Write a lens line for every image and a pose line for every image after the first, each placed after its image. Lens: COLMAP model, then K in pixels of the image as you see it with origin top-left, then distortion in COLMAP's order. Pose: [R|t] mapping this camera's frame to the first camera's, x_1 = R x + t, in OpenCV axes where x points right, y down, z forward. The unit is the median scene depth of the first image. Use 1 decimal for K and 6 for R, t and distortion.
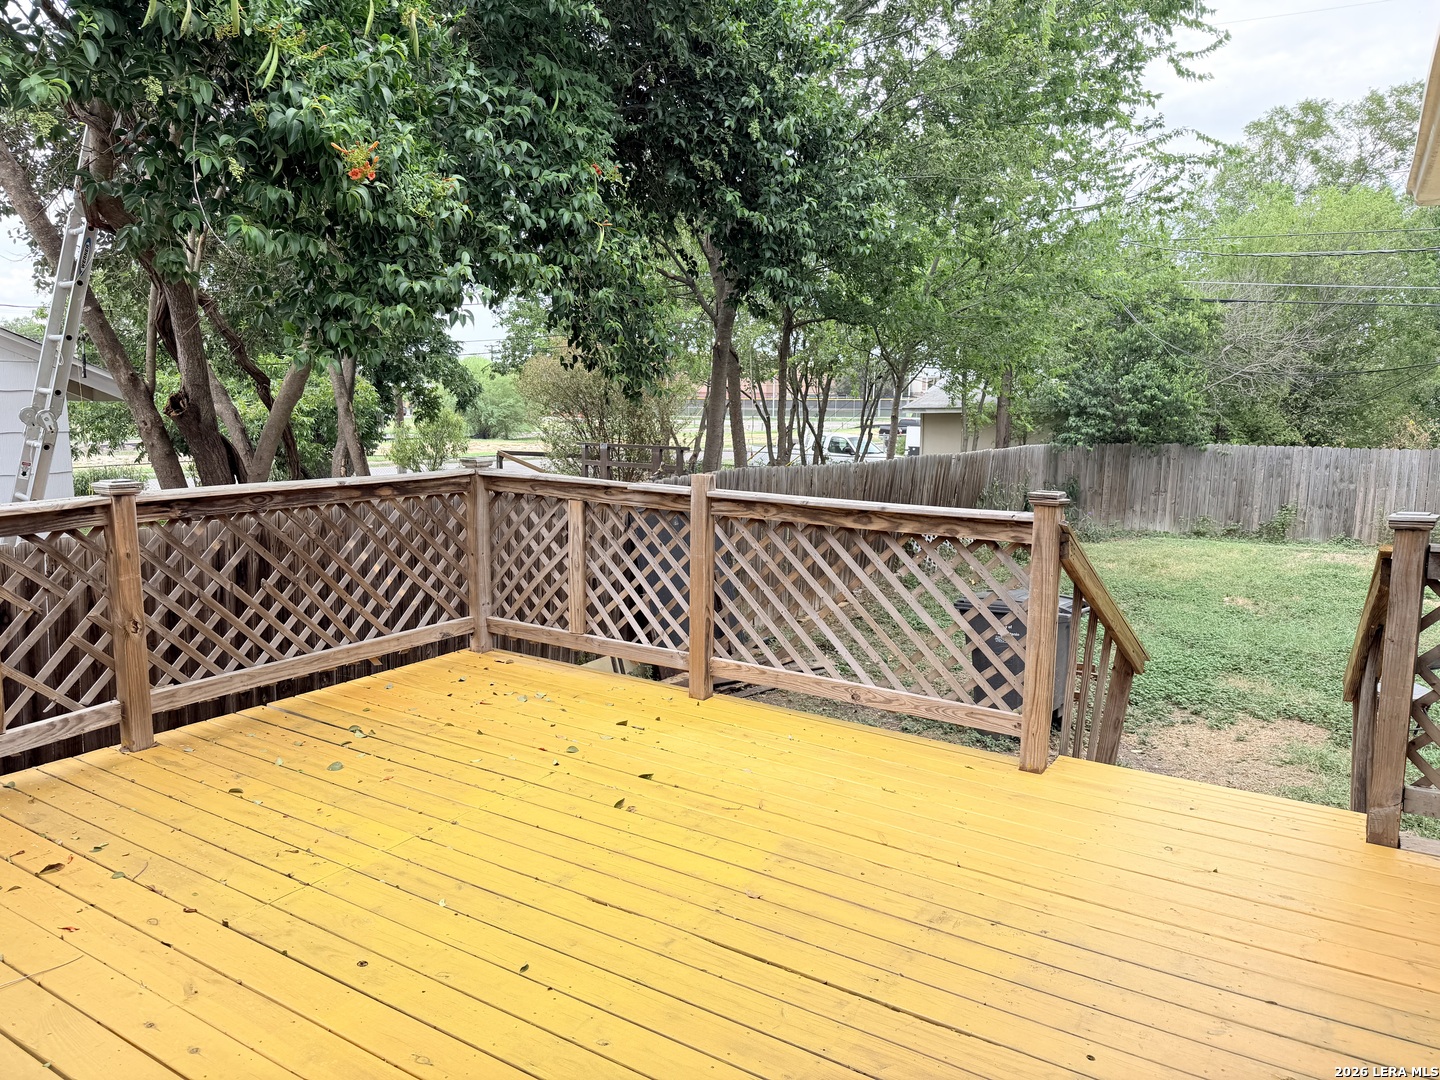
lens RADIAL K [[995.9, 0, 698.2], [0, 995.9, 524.1], [0, 0, 1]] dist [0.118924, -0.220651]
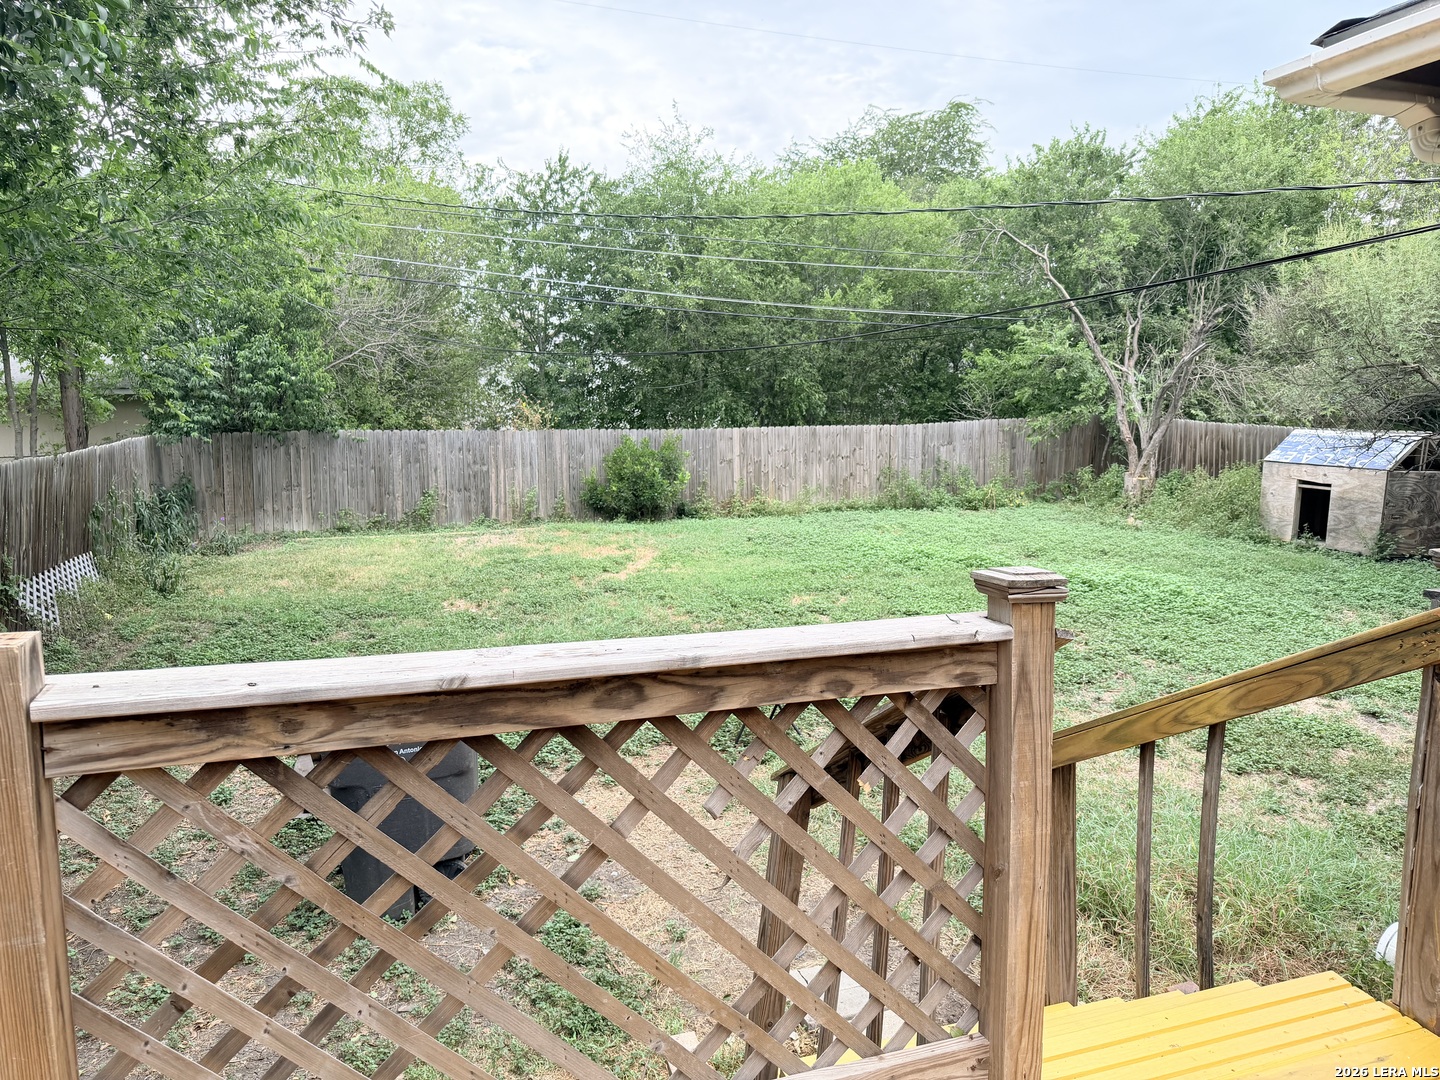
lens RADIAL K [[995.9, 0, 698.2], [0, 995.9, 524.1], [0, 0, 1]] dist [0.118924, -0.220651]
pose [[0.606212, -0.104782, 0.788370, -0.024026], [0.091408, 0.993893, 0.061811, -0.022126], [-0.790032, 0.034592, 0.612088, 0.195478]]
